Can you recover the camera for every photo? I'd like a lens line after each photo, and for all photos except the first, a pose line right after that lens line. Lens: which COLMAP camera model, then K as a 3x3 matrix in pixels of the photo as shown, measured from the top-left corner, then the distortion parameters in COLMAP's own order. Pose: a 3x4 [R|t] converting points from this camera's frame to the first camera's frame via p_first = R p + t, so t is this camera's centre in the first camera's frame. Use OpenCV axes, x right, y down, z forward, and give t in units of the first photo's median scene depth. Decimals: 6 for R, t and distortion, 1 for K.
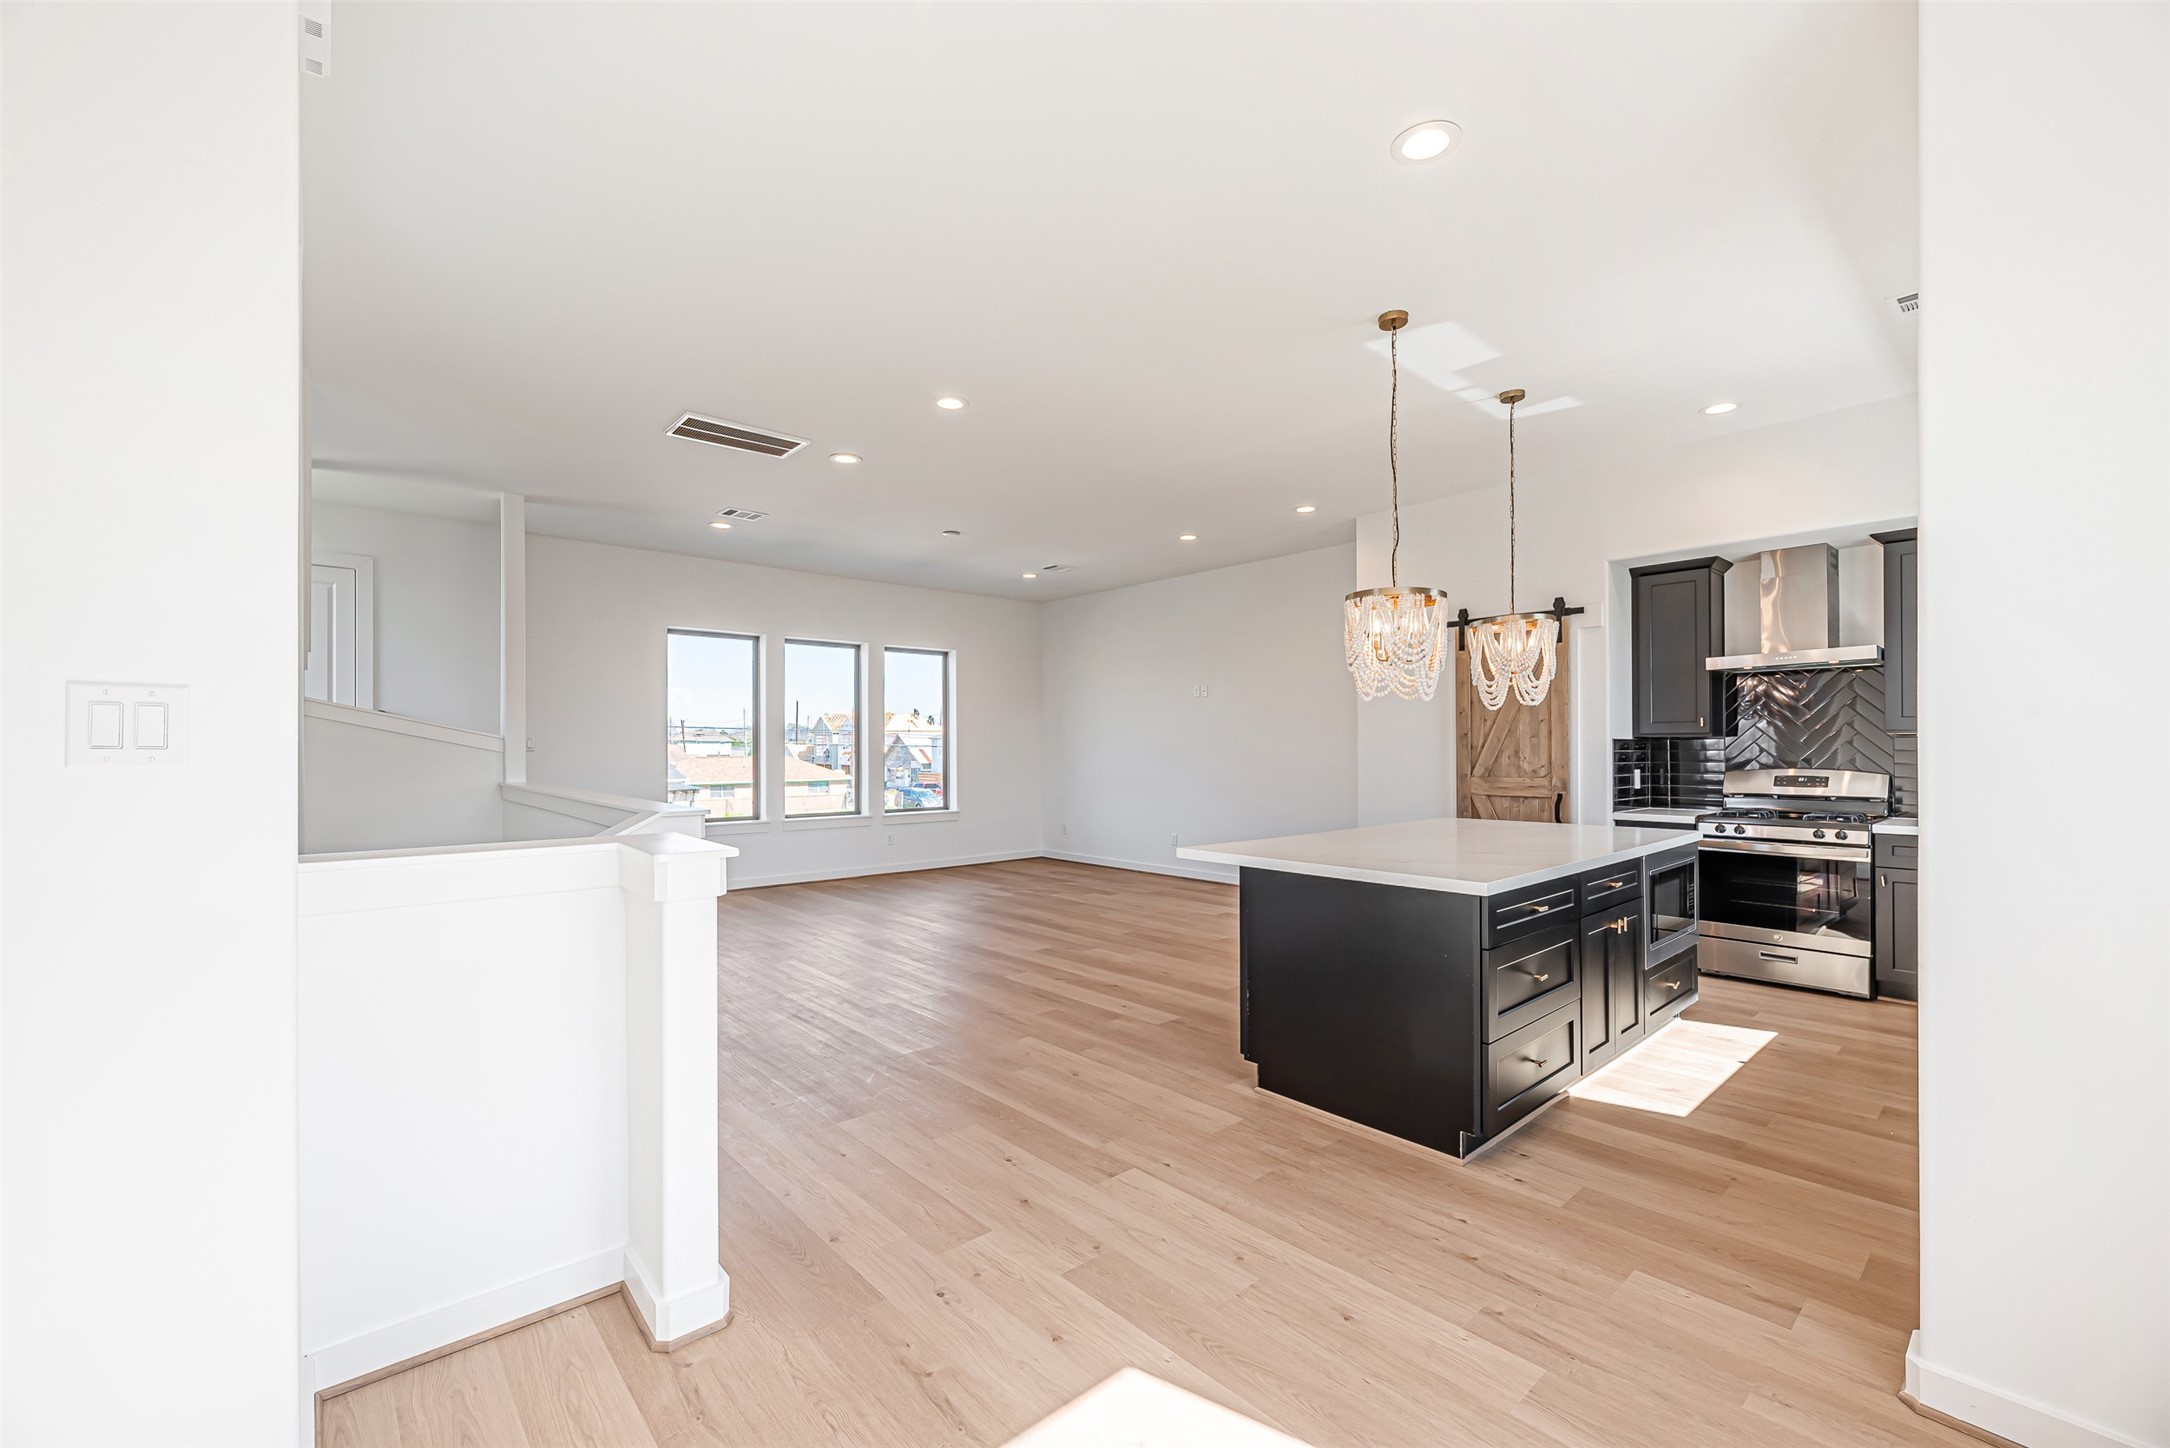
lens RADIAL K [[910.2, 0, 1119.9], [0, 910.2, 744.1], [0, 0, 1]] dist [0.000850, 0.000175]
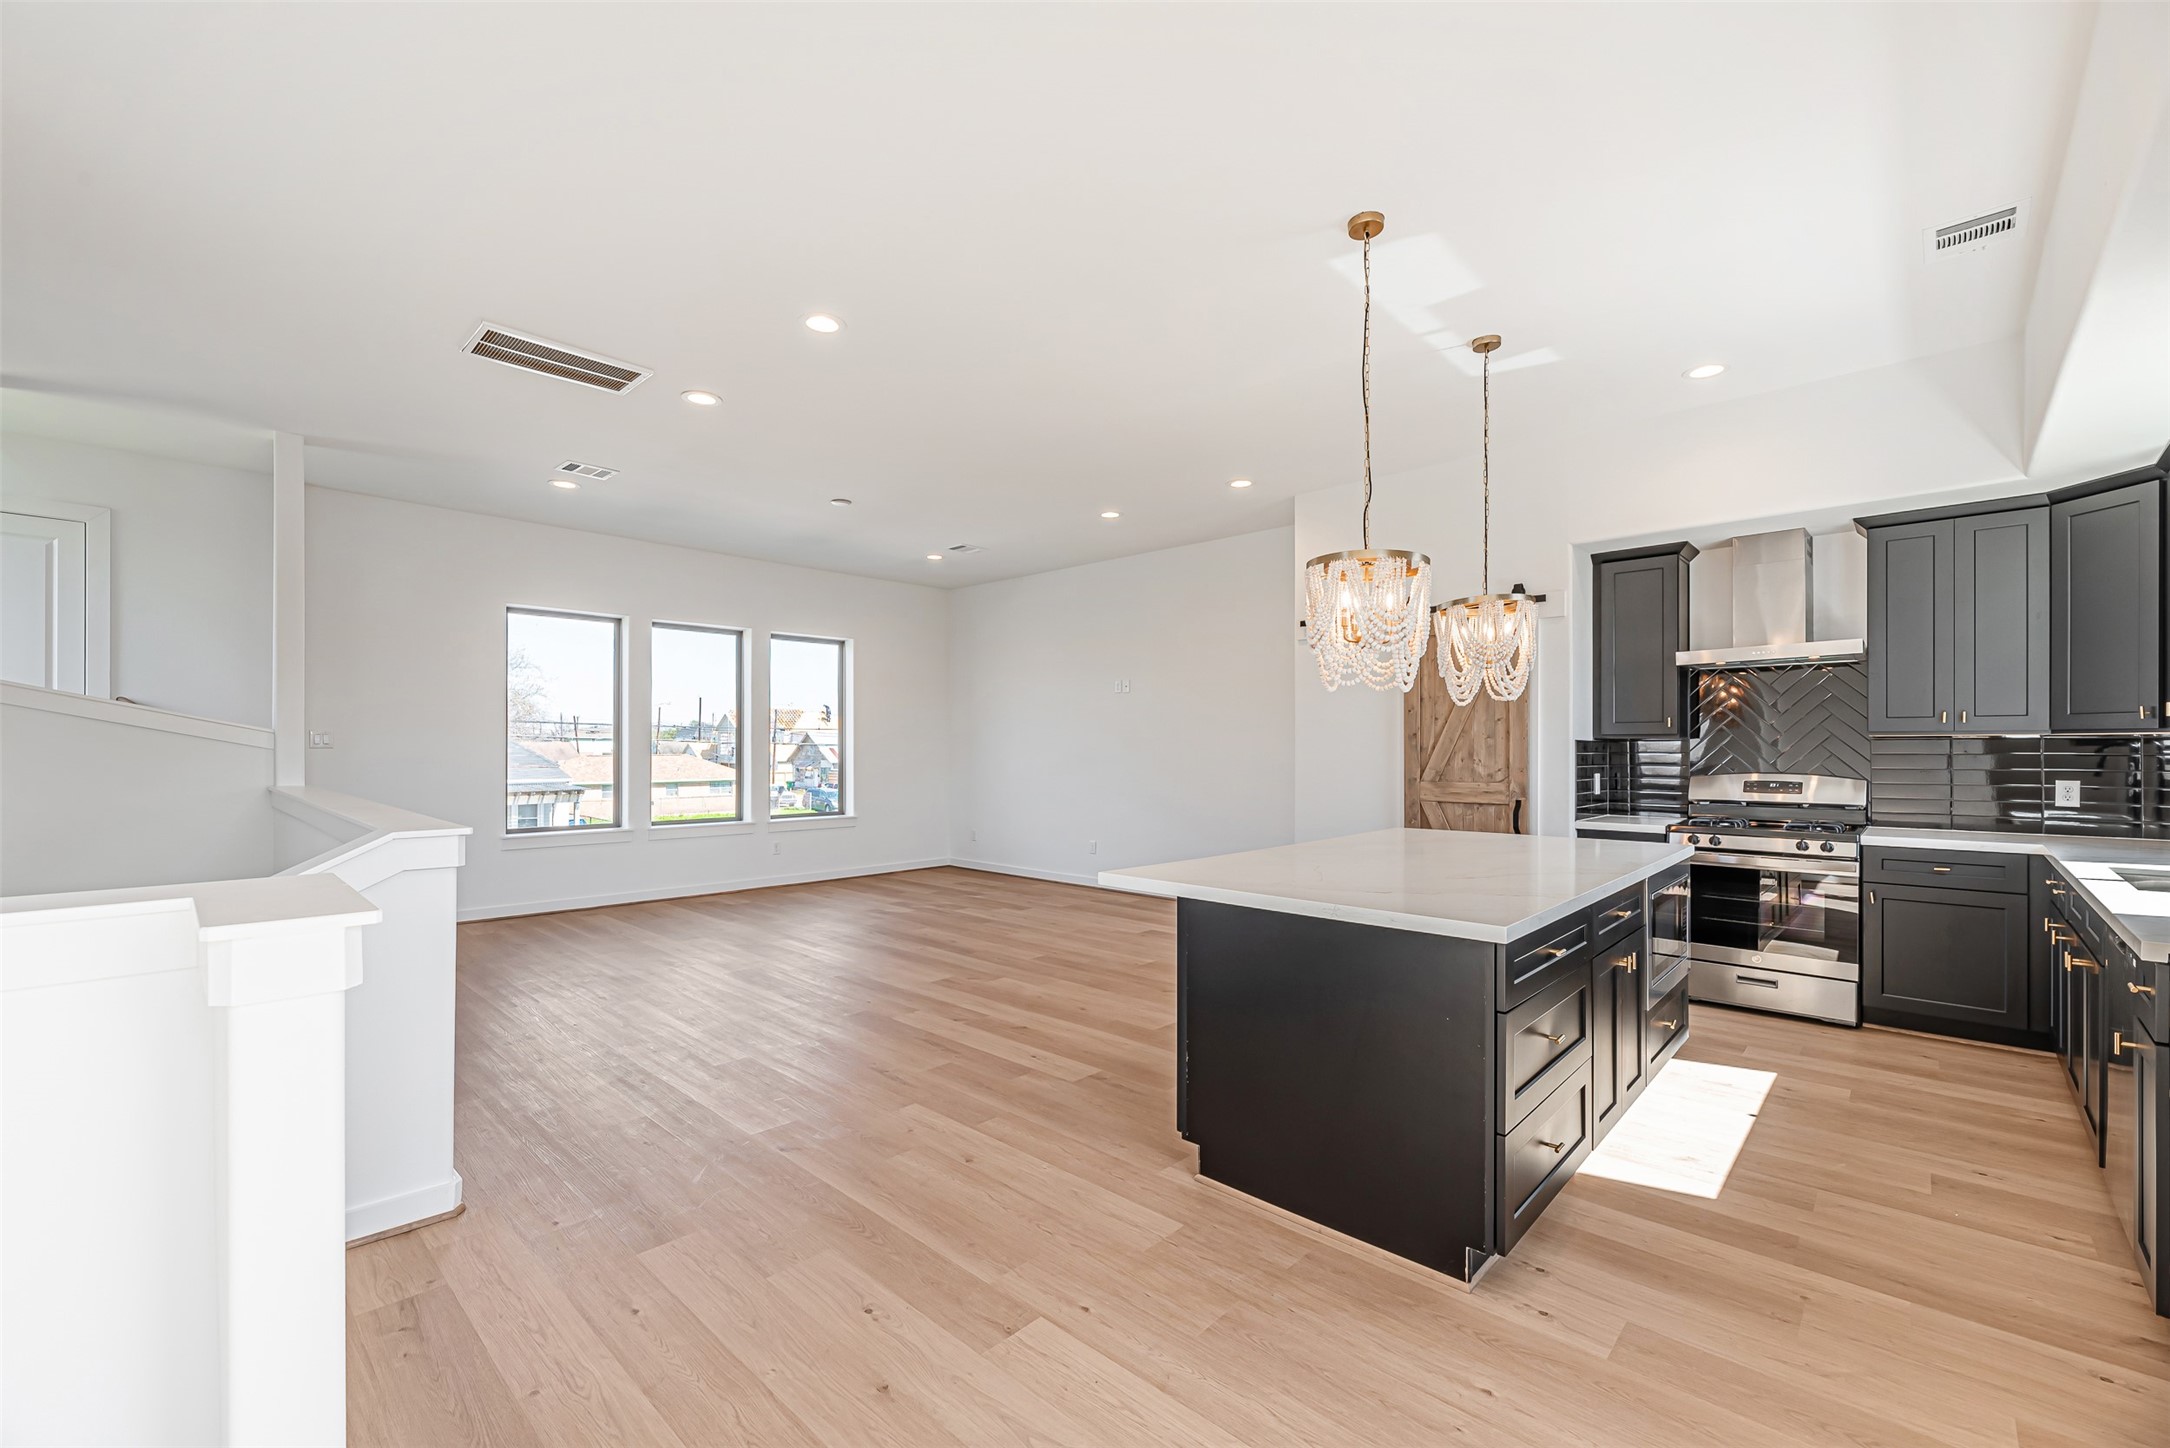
lens RADIAL K [[910.2, 0, 1119.9], [0, 910.2, 744.1], [0, 0, 1]] dist [0.000850, 0.000175]
pose [[0.995918, 0.004945, 0.090122, 0.006248], [-0.004935, 0.999988, -0.000331, 0.000969], [-0.090122, -0.000115, 0.995931, 0.147805]]
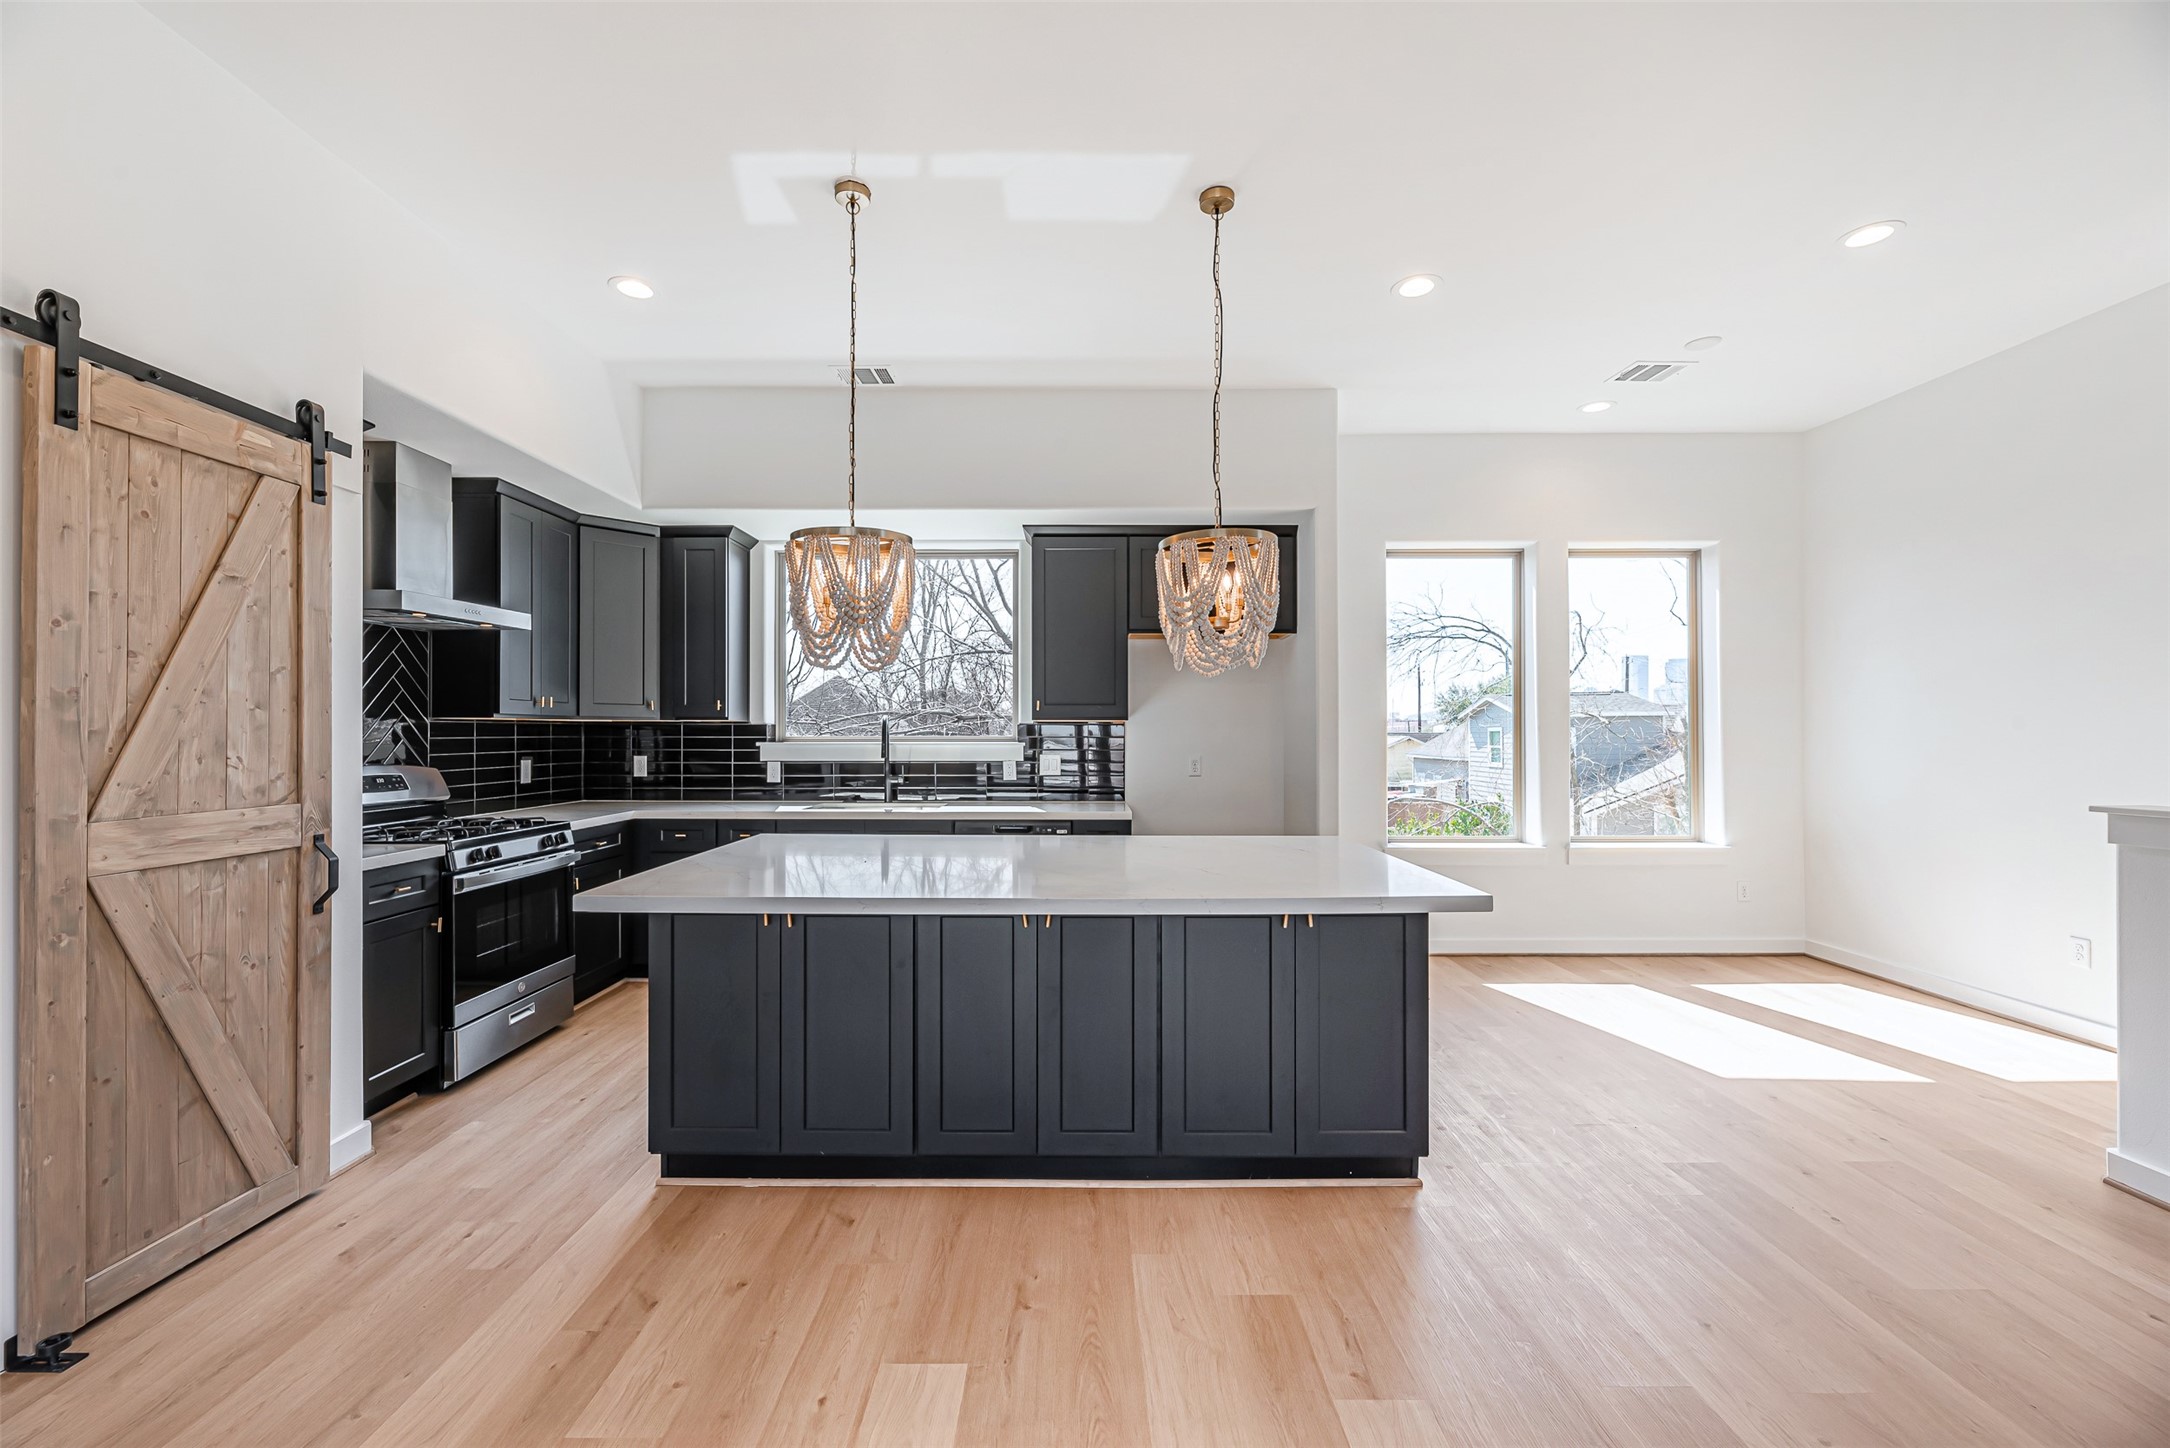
lens RADIAL K [[867.2, 0, 1085.0], [0, 867.2, 724.0], [0, 0, 1]] dist [0.000355, -0.000022]
pose [[-0.720397, 0.013356, 0.693434, -0.104811], [0.004599, 0.999885, -0.014481, 0.007936], [-0.693547, -0.007243, -0.720375, 1.174640]]
